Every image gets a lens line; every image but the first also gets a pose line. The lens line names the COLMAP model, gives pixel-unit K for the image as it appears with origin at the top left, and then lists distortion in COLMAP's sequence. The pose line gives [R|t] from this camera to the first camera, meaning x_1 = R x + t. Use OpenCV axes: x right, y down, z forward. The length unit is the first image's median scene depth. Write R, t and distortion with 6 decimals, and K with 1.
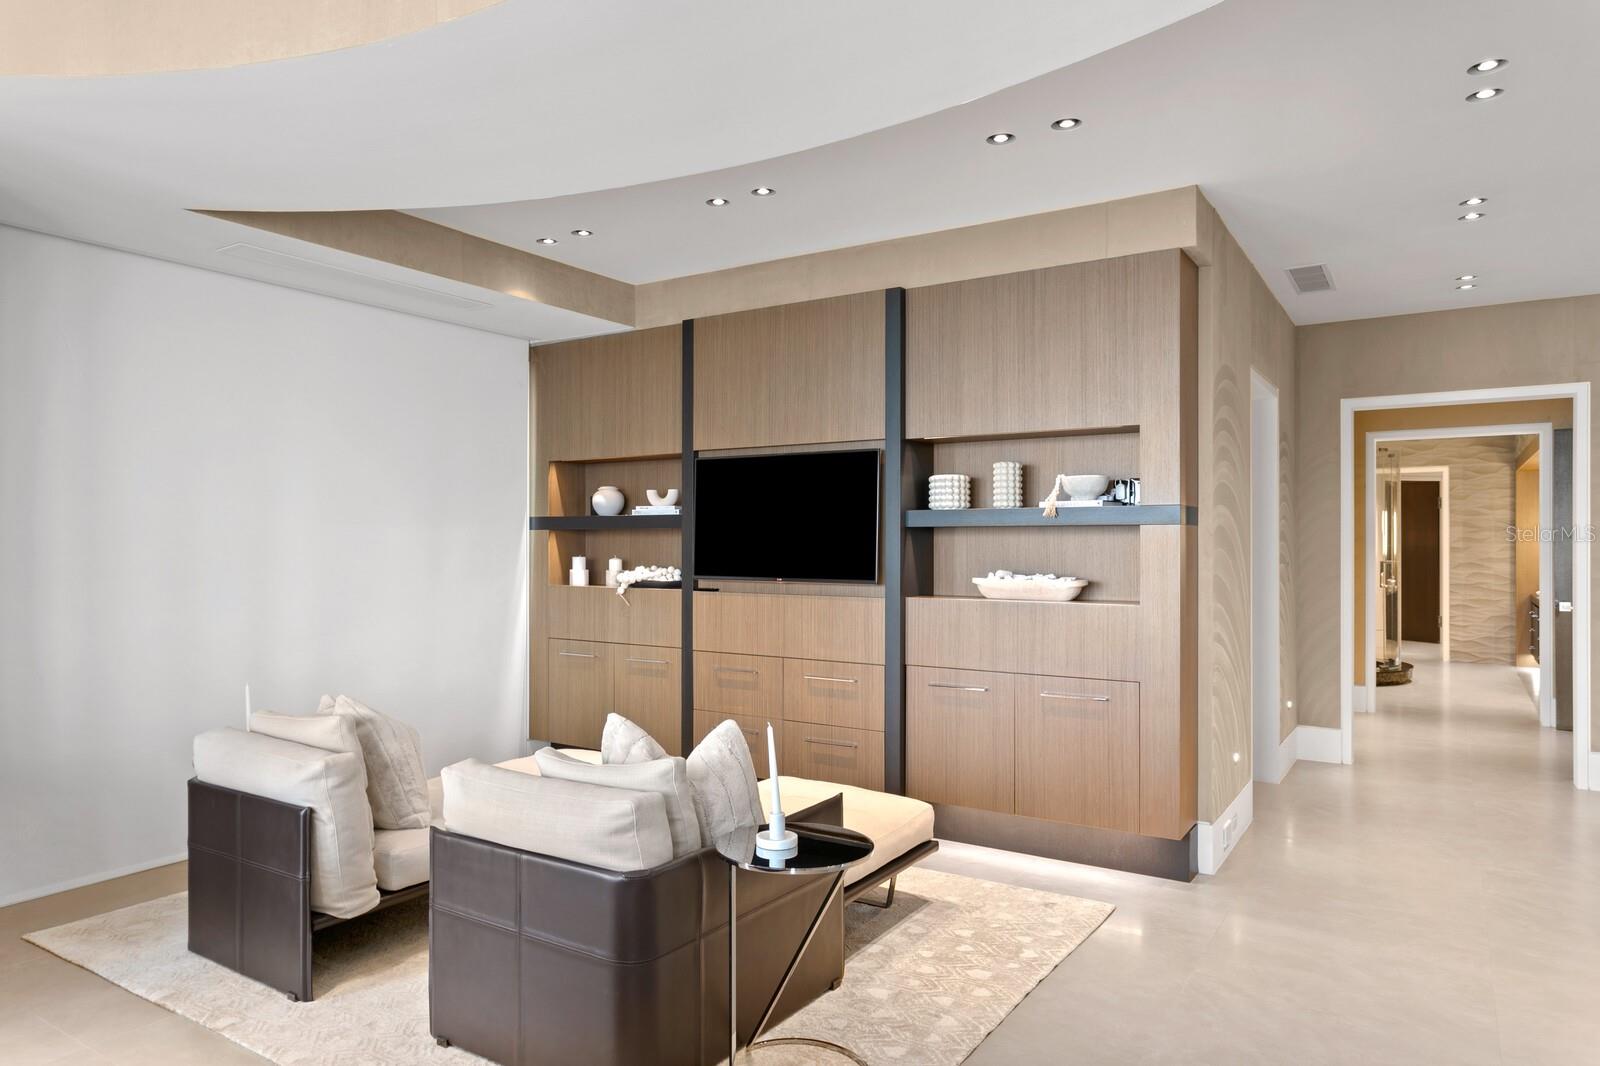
lens RADIAL K [[1017.5, 0, 799.6], [0, 1017.5, 543.5], [0, 0, 1]] dist [-0.005225, -0.000468]
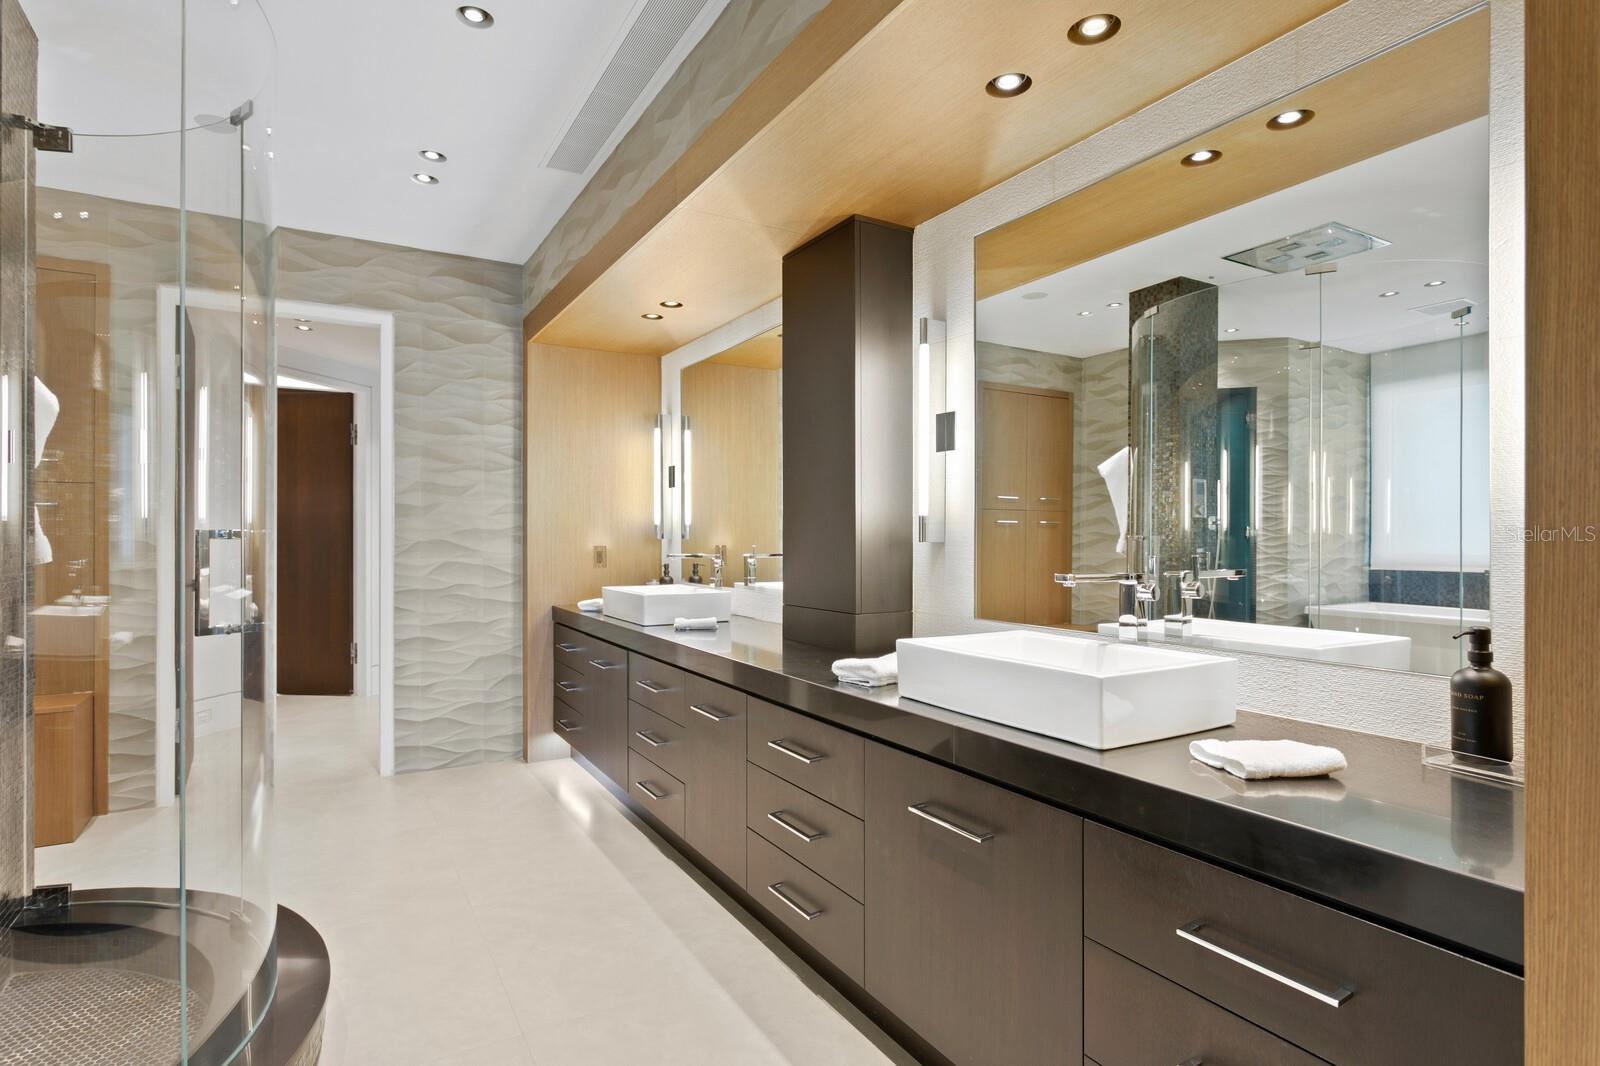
lens RADIAL K [[829.2, 0, 801.7], [0, 829.2, 535.4], [0, 0, 1]] dist [-0.032168, -0.000741]
pose [[0.460255, -0.004787, 0.887774, 0.421369], [-0.007423, 0.999930, 0.009241, 0.012361], [-0.887756, -0.010843, 0.460187, 0.703237]]
